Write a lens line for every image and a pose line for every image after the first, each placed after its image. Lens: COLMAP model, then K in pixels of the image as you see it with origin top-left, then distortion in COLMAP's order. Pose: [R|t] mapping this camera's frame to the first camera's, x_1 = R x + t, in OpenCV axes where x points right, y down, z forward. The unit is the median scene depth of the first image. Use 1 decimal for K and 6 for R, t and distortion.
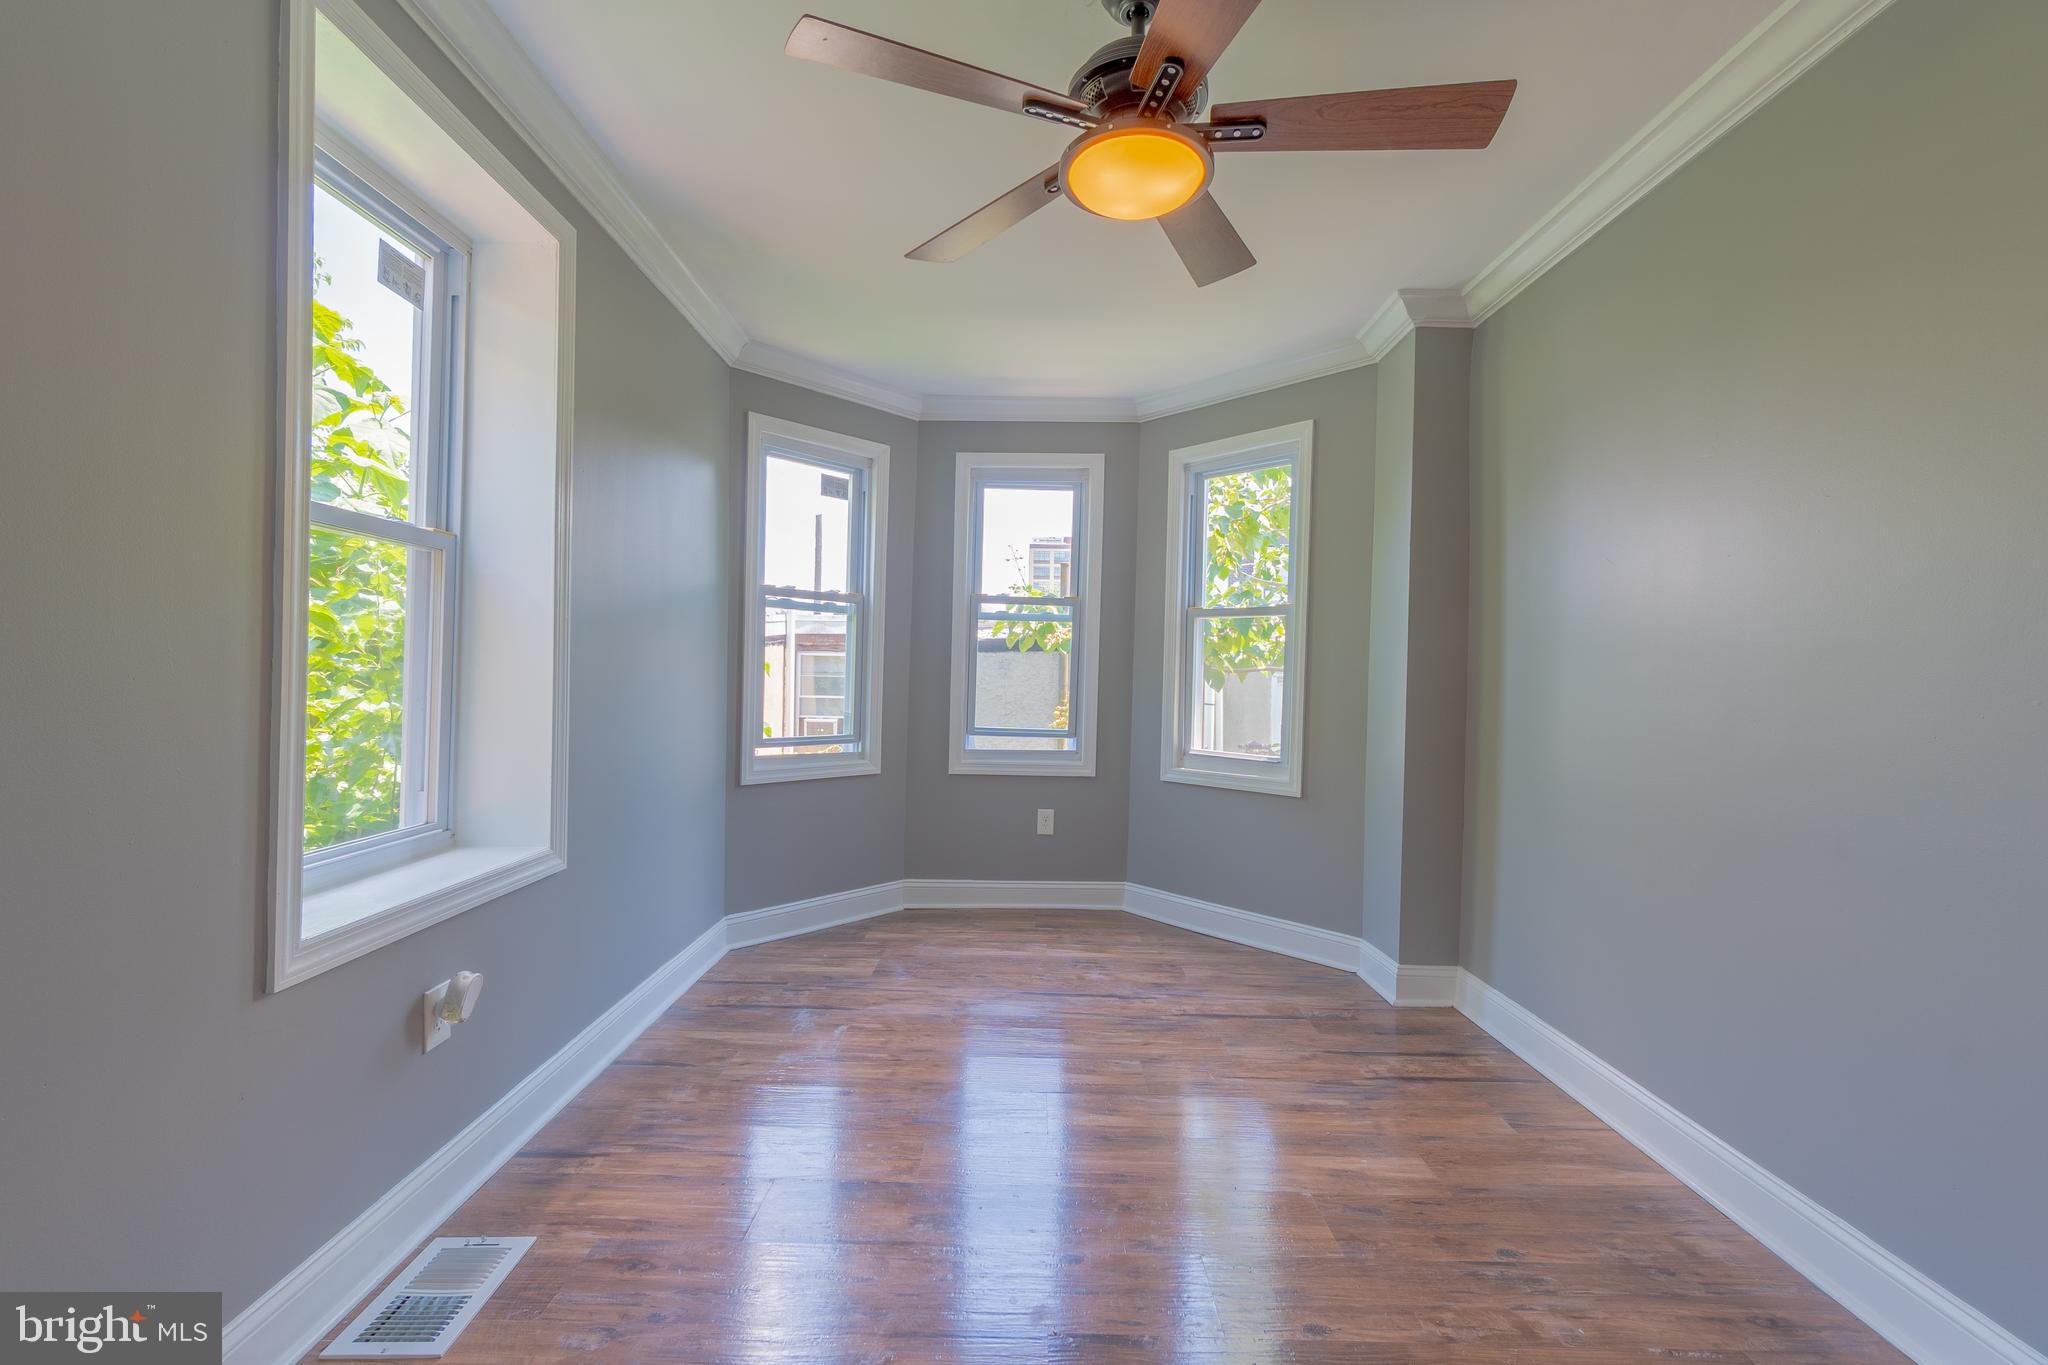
lens RADIAL K [[866.1, 0, 1025.6], [0, 866.1, 680.0], [0, 0, 1]] dist [0.004085, -0.002265]
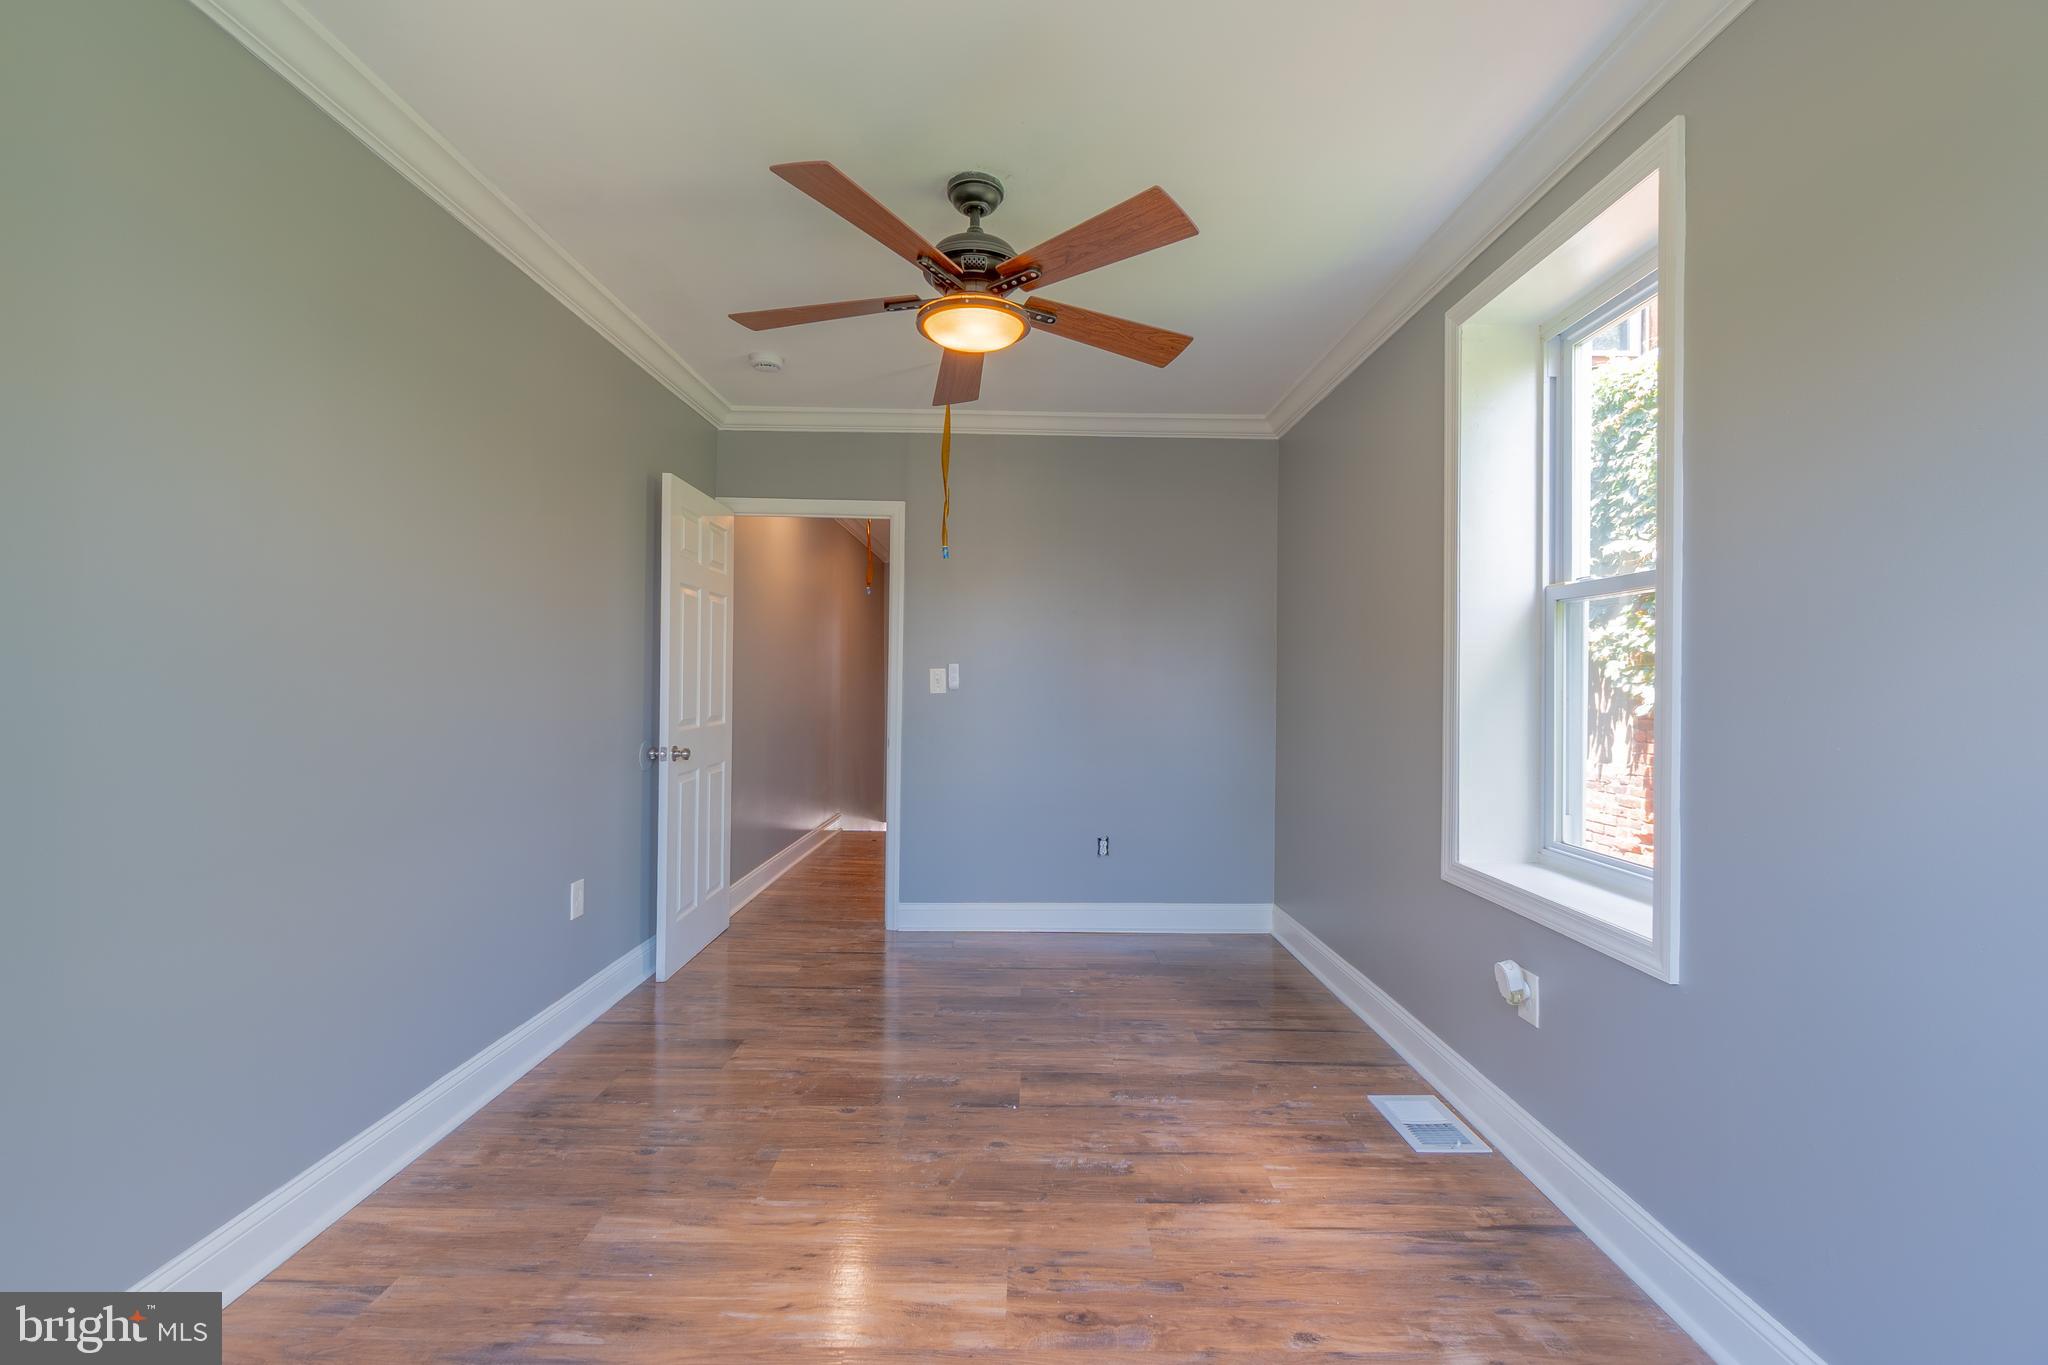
lens RADIAL K [[866.1, 0, 1032.3], [0, 866.1, 676.6], [0, 0, 1]] dist [0.004085, -0.002265]
pose [[-0.999578, -0.028541, -0.005398, 0.016136], [-0.028530, 0.999591, -0.002113, -0.020355], [0.005456, -0.001958, -0.999983, 1.286993]]
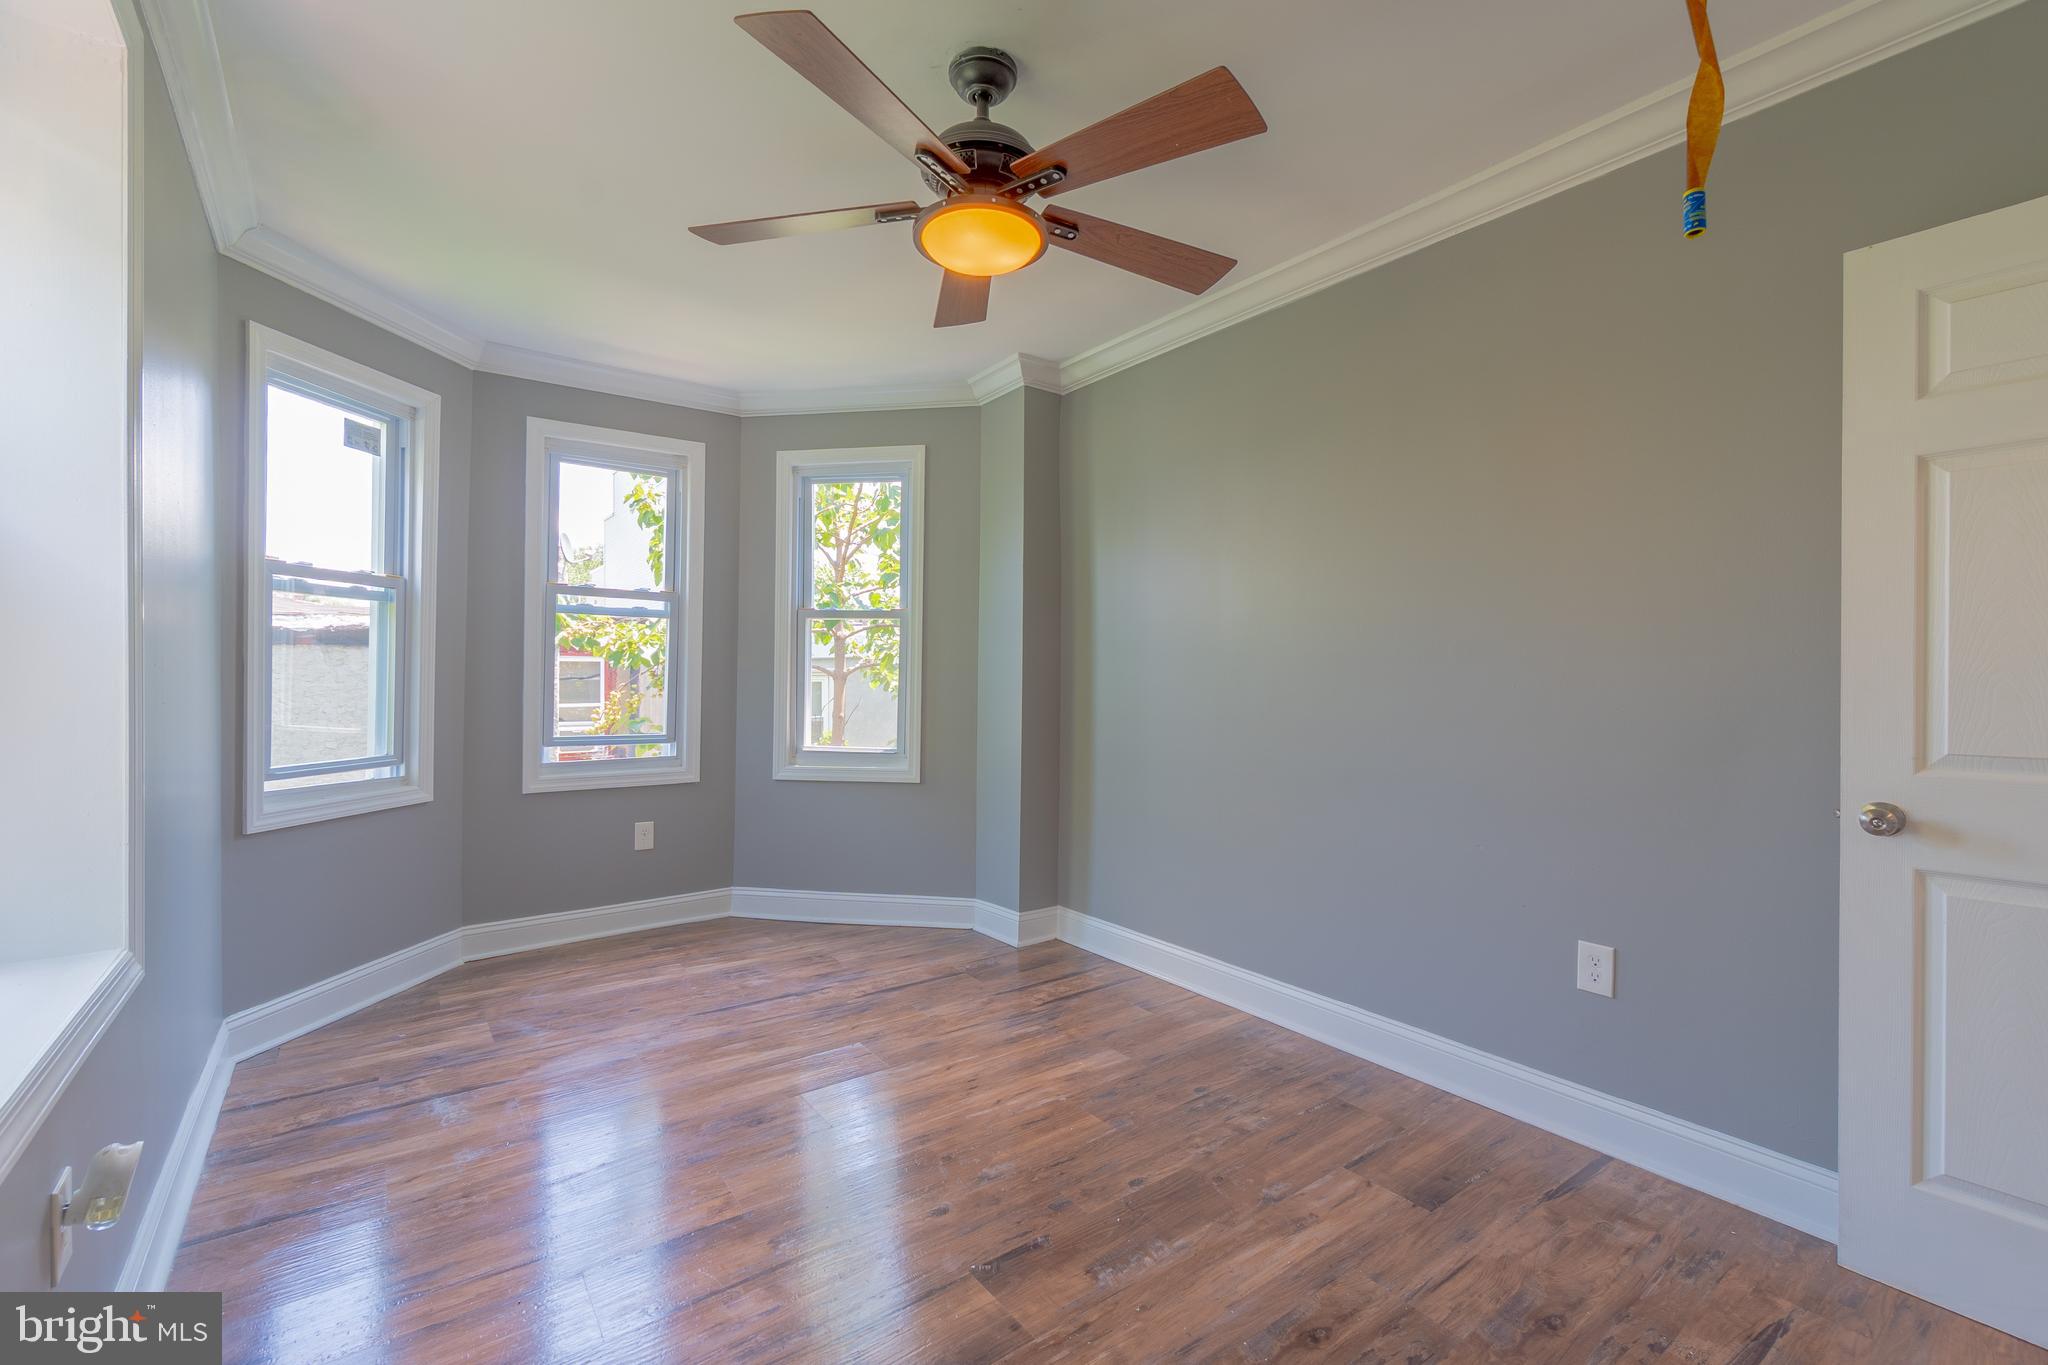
lens RADIAL K [[866.1, 0, 1024.4], [0, 866.1, 680.8], [0, 0, 1]] dist [0.004085, -0.002265]
pose [[0.800213, -0.017491, 0.599461, -0.283188], [0.012157, 0.999842, 0.012945, -0.010569], [-0.599592, -0.003071, 0.800300, 0.031776]]
